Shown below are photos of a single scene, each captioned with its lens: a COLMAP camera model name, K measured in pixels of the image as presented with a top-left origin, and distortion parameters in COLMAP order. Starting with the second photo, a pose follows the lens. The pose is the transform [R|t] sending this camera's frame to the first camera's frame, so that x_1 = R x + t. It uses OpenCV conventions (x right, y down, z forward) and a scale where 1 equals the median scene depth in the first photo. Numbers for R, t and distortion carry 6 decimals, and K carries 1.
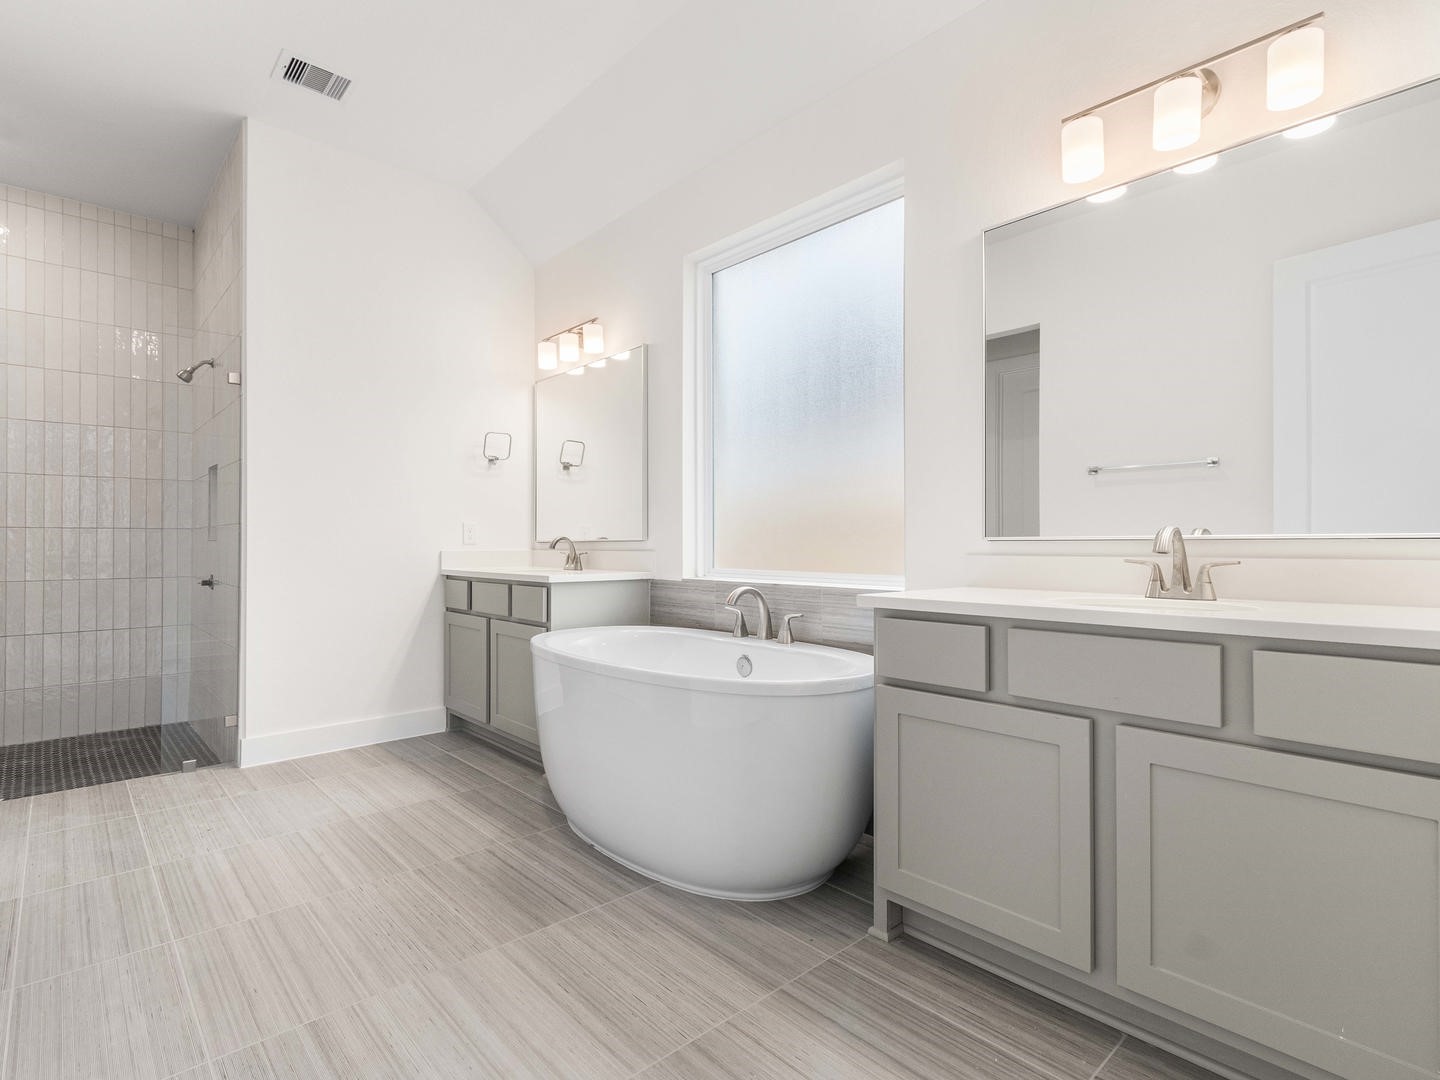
lens RADIAL K [[730.2, 0, 713.1], [0, 730.2, 542.7], [0, 0, 1]] dist [0.002258, -0.000302]
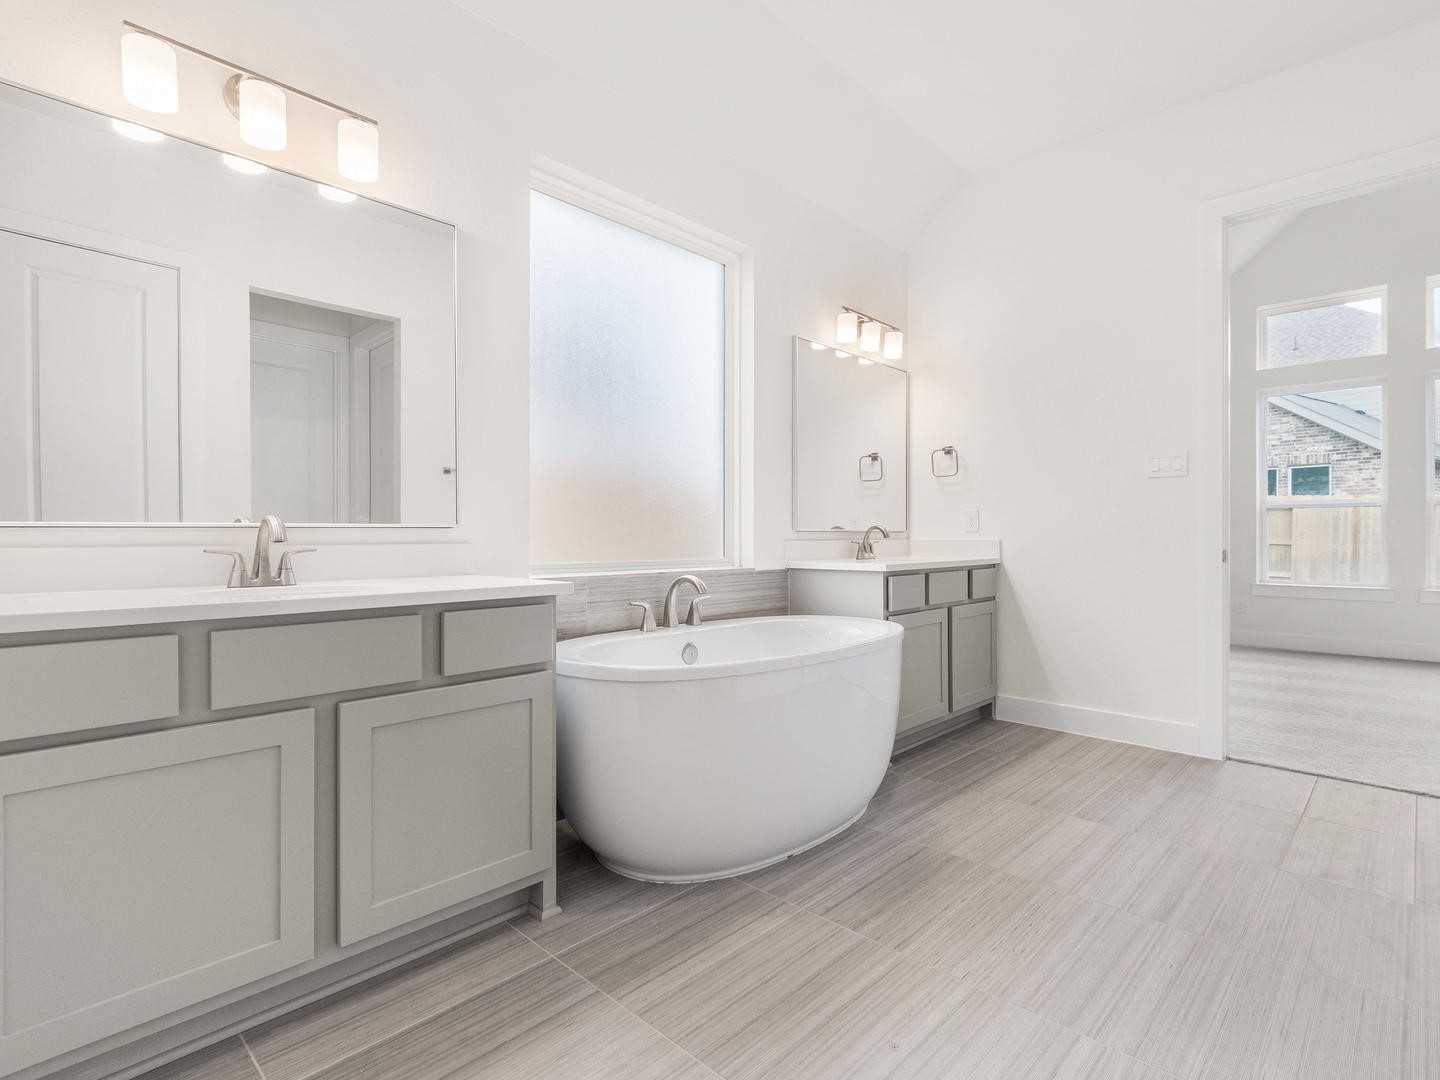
lens RADIAL K [[730.2, 0, 713.1], [0, 730.2, 542.7], [0, 0, 1]] dist [0.002258, -0.000302]
pose [[-0.070588, -0.013070, 0.997420, -0.978726], [-0.005394, 0.999905, 0.012721, 0.001020], [-0.997491, -0.004482, -0.070652, 1.050017]]
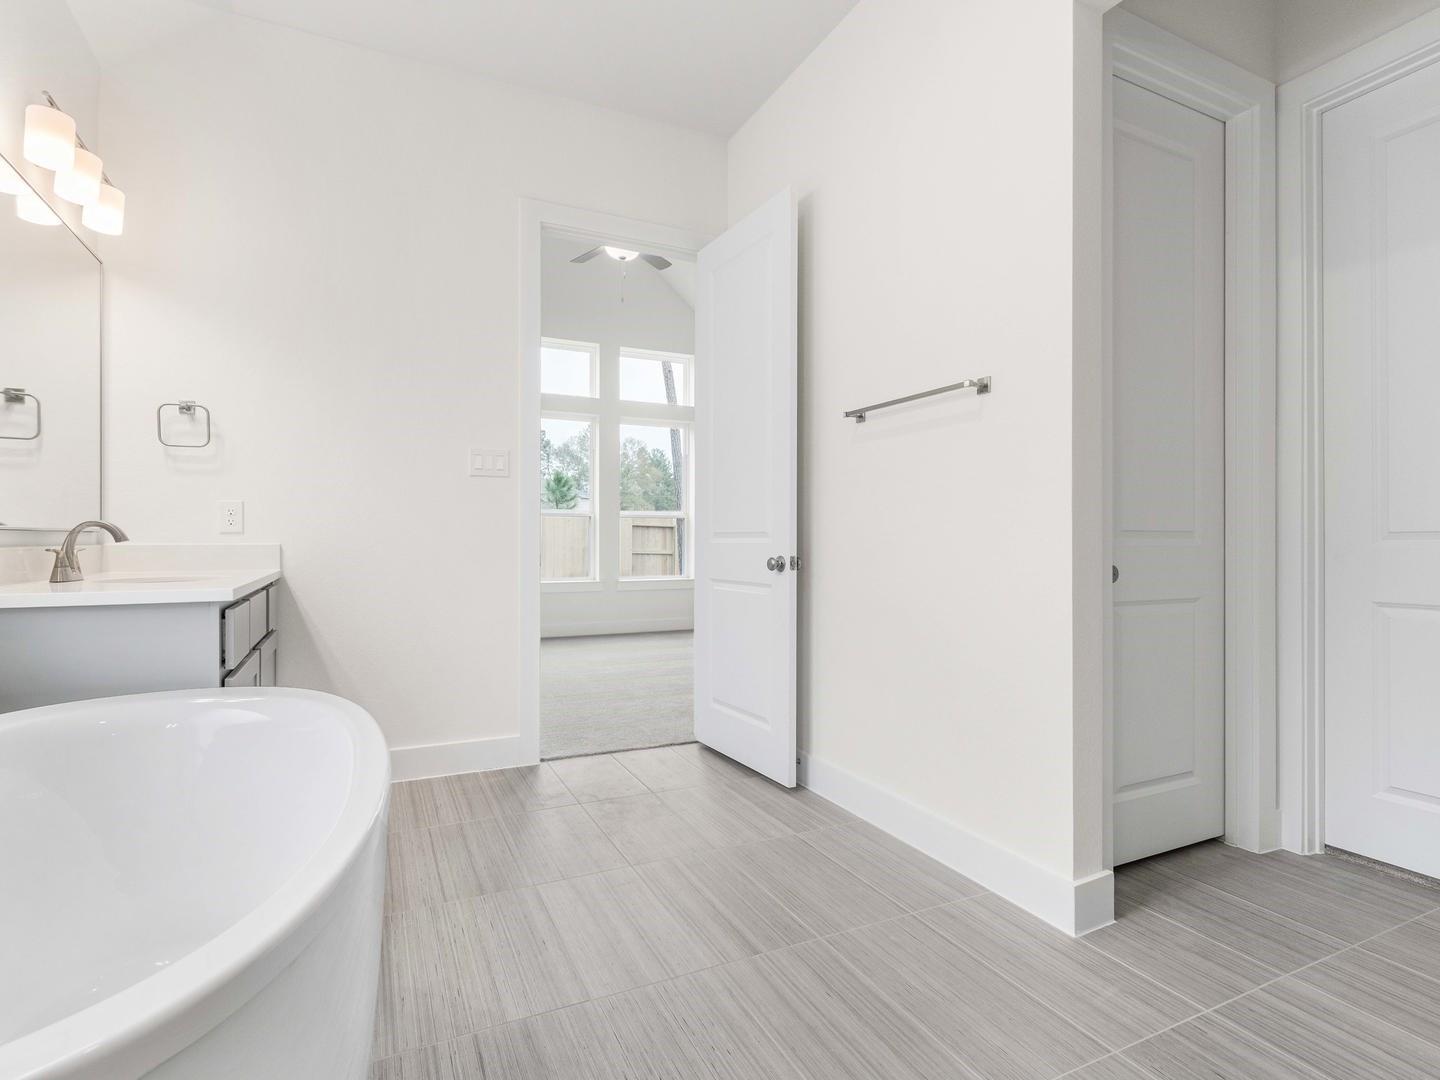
lens RADIAL K [[730.2, 0, 713.1], [0, 730.2, 542.7], [0, 0, 1]] dist [0.002258, -0.000302]
pose [[-0.960045, -0.004025, 0.279815, -0.455276], [-0.005263, 0.999979, -0.003671, 0.008397], [-0.279795, -0.004997, -0.960047, 1.205773]]
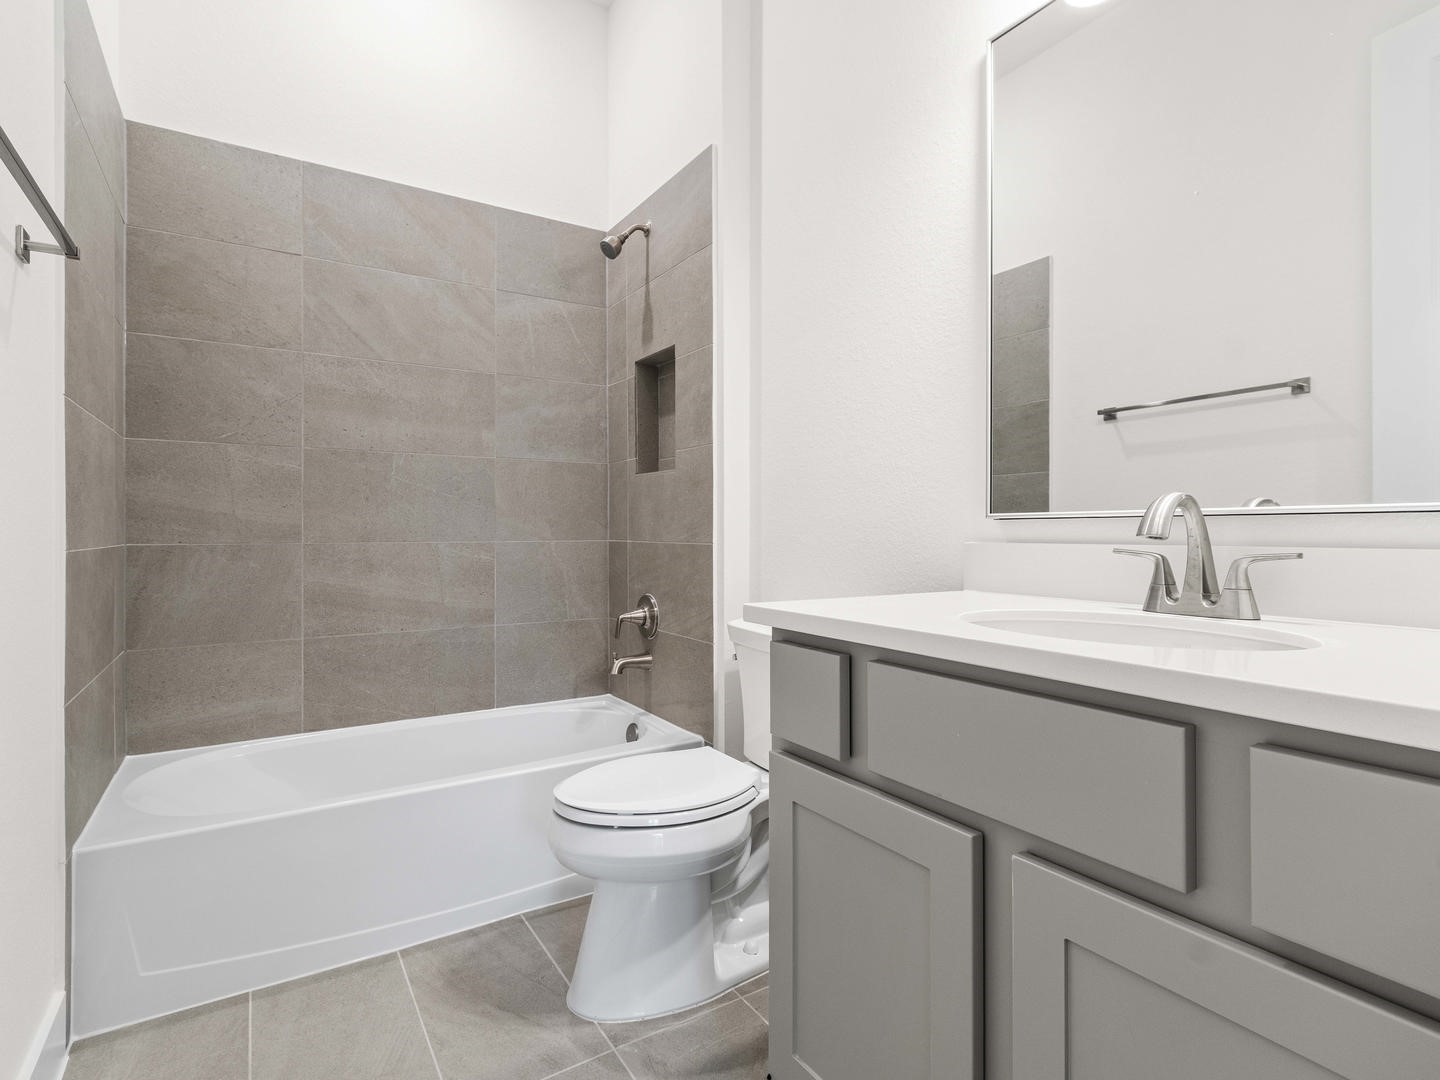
lens RADIAL K [[742.8, 0, 720.0], [0, 742.8, 540.0], [0, 0, 1]] dist [0.003352, 0.000333]
pose [[0.986223, 0.001420, -0.165418, 0.845420], [0.002144, 0.999769, 0.021364, 0.006160], [0.165410, -0.021424, 0.985992, 0.827279]]
